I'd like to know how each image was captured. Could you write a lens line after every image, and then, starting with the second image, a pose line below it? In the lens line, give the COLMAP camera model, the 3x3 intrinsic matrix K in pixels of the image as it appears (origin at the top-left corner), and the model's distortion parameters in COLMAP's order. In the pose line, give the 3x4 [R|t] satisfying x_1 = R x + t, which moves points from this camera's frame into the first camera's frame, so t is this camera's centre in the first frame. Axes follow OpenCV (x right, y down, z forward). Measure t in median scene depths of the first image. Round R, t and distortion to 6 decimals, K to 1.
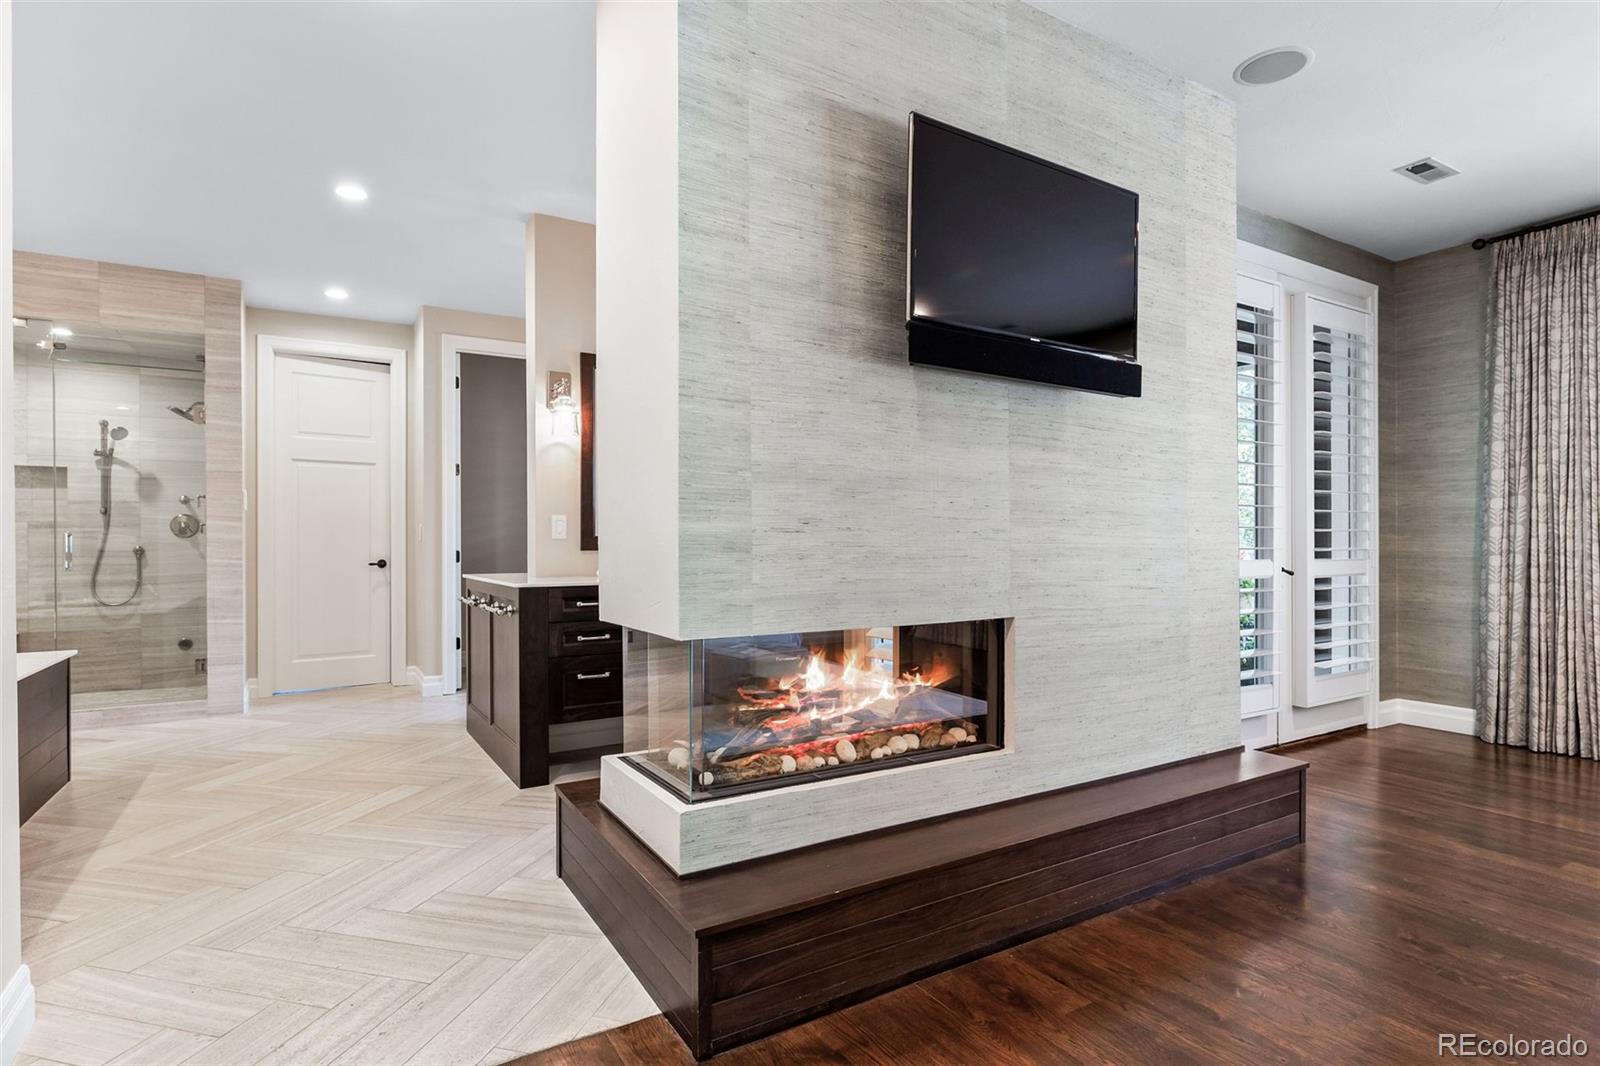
lens RADIAL K [[812.3, 0, 789.3], [0, 812.3, 543.9], [0, 0, 1]] dist [-0.000473, 0.001437]
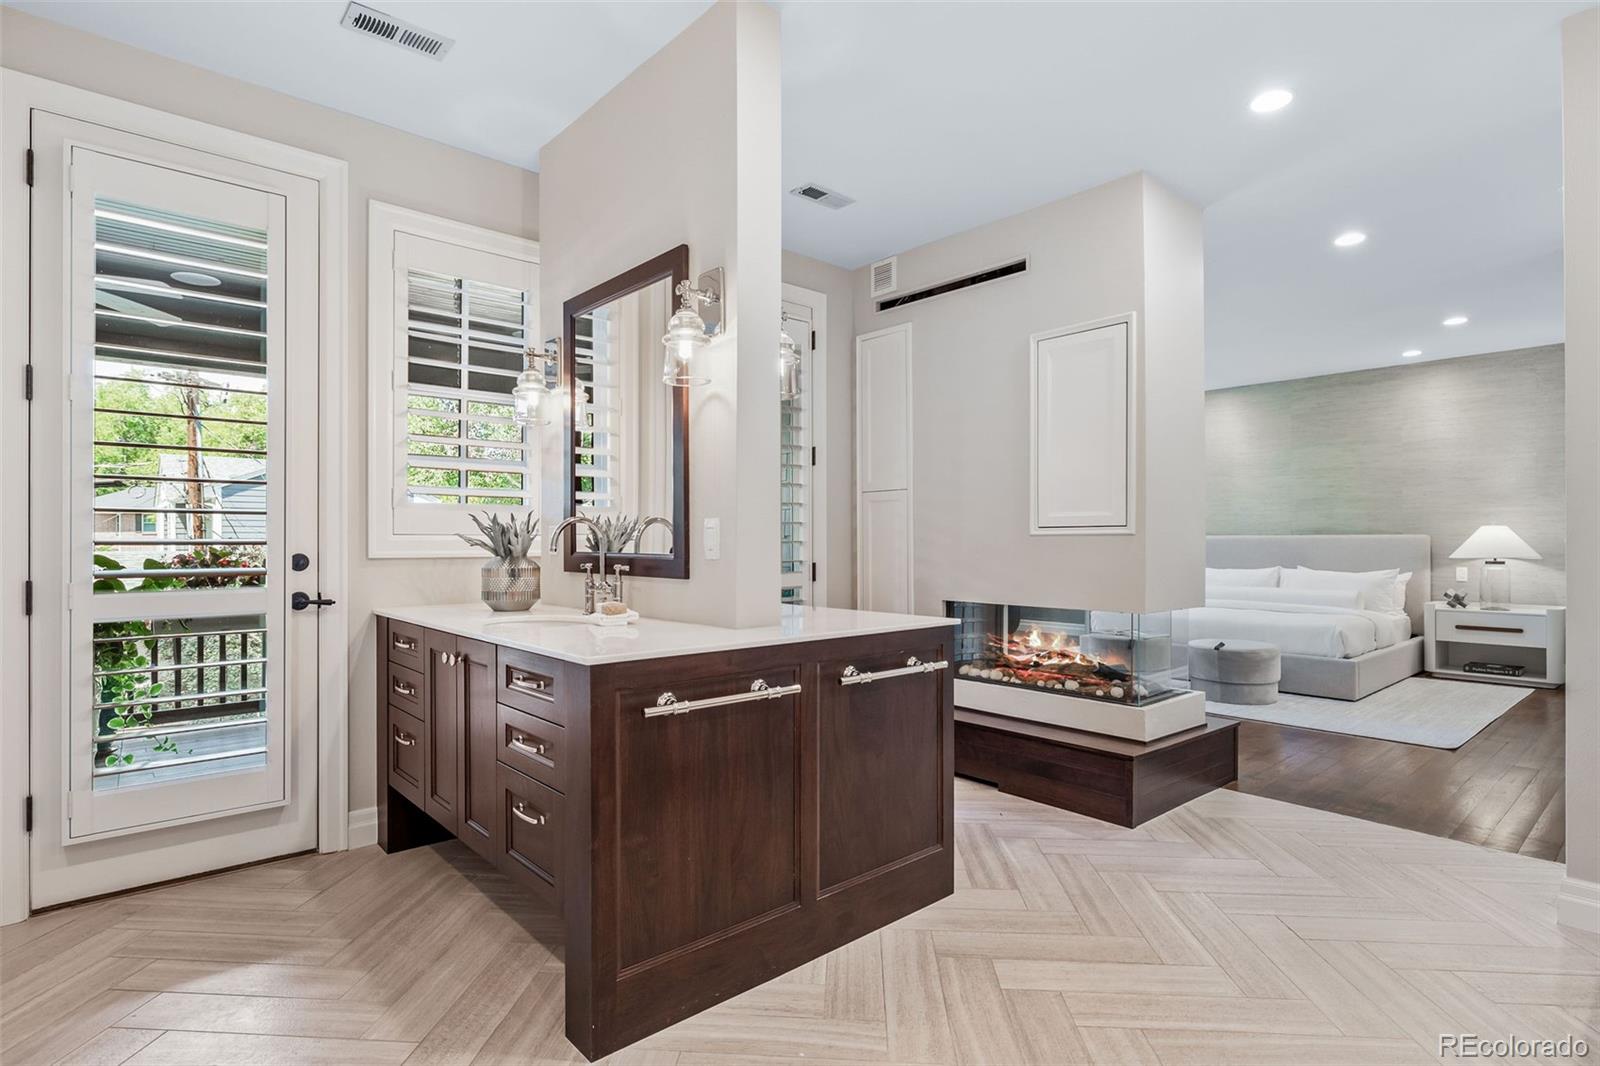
lens RADIAL K [[812.3, 0, 789.3], [0, 812.3, 543.9], [0, 0, 1]] dist [-0.000473, 0.001437]
pose [[-0.176531, 0.000414, 0.984295, -0.692365], [0.004886, 0.999988, 0.000455, -0.015350], [-0.984283, 0.004890, -0.176531, 0.848614]]
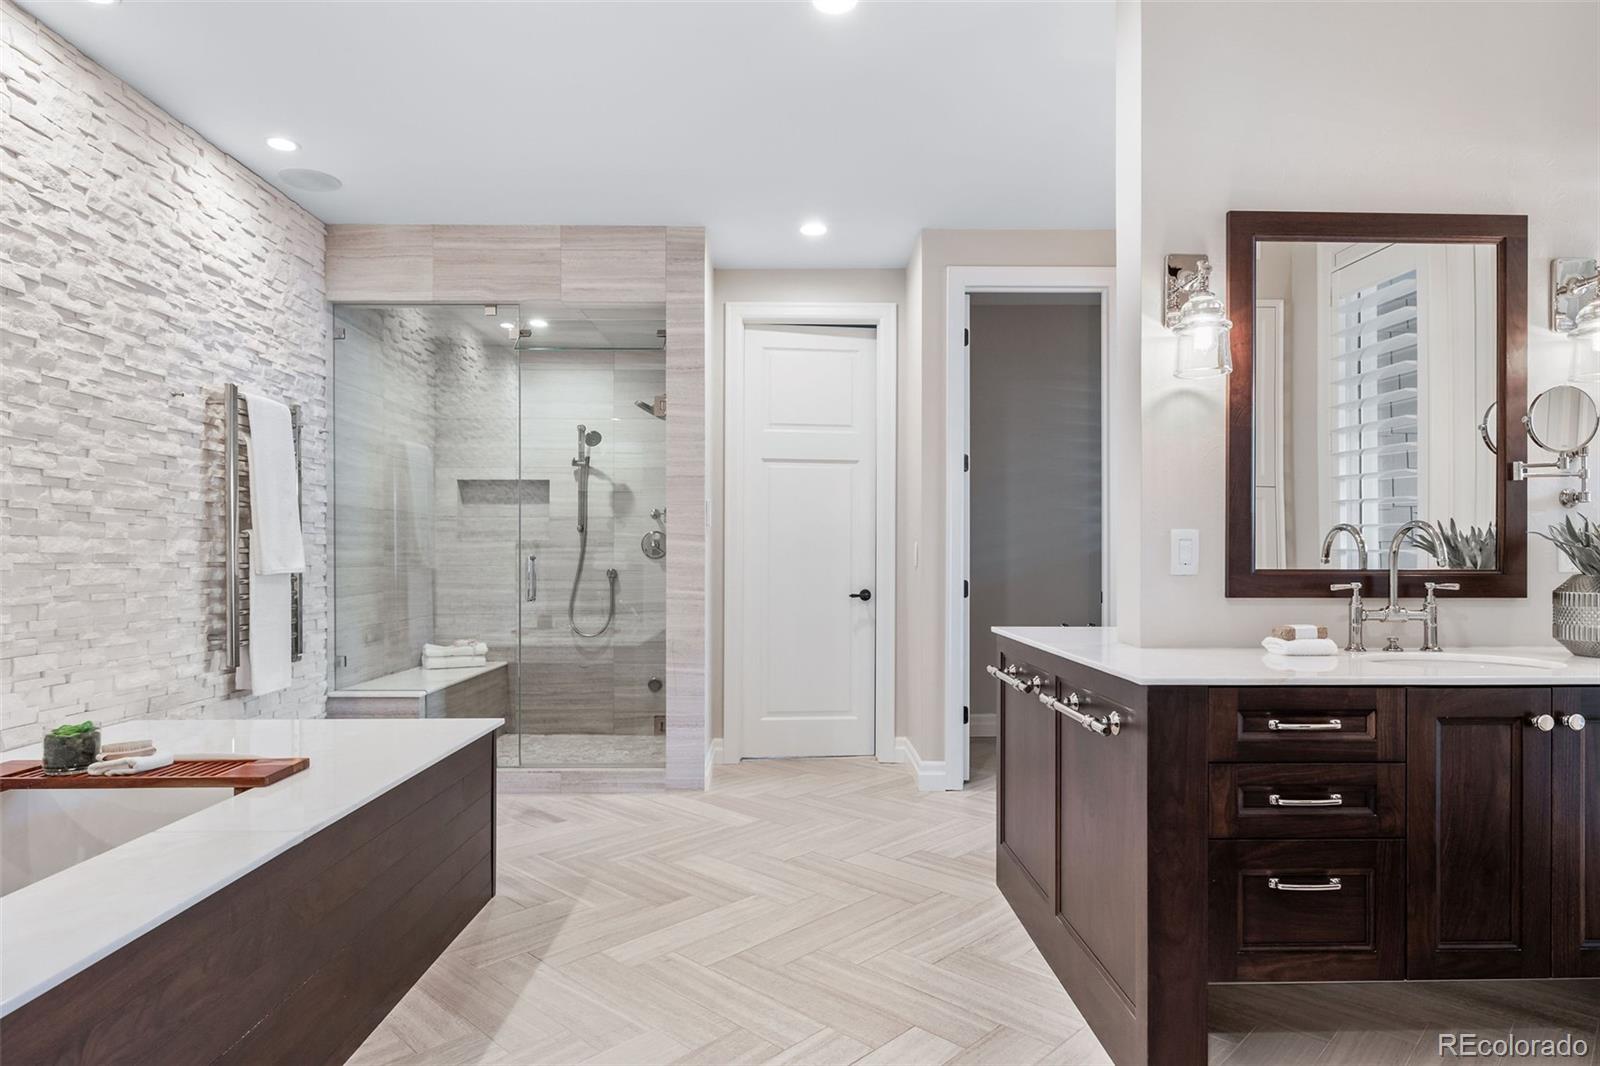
lens RADIAL K [[905.5, 0, 795.8], [0, 905.5, 533.9], [0, 0, 1]] dist [0.001635, -0.000067]
pose [[0.864145, -0.007301, -0.503189, -0.160488], [-0.005457, 0.999700, -0.023876, -0.013292], [0.503213, 0.023378, 0.863846, 0.290038]]
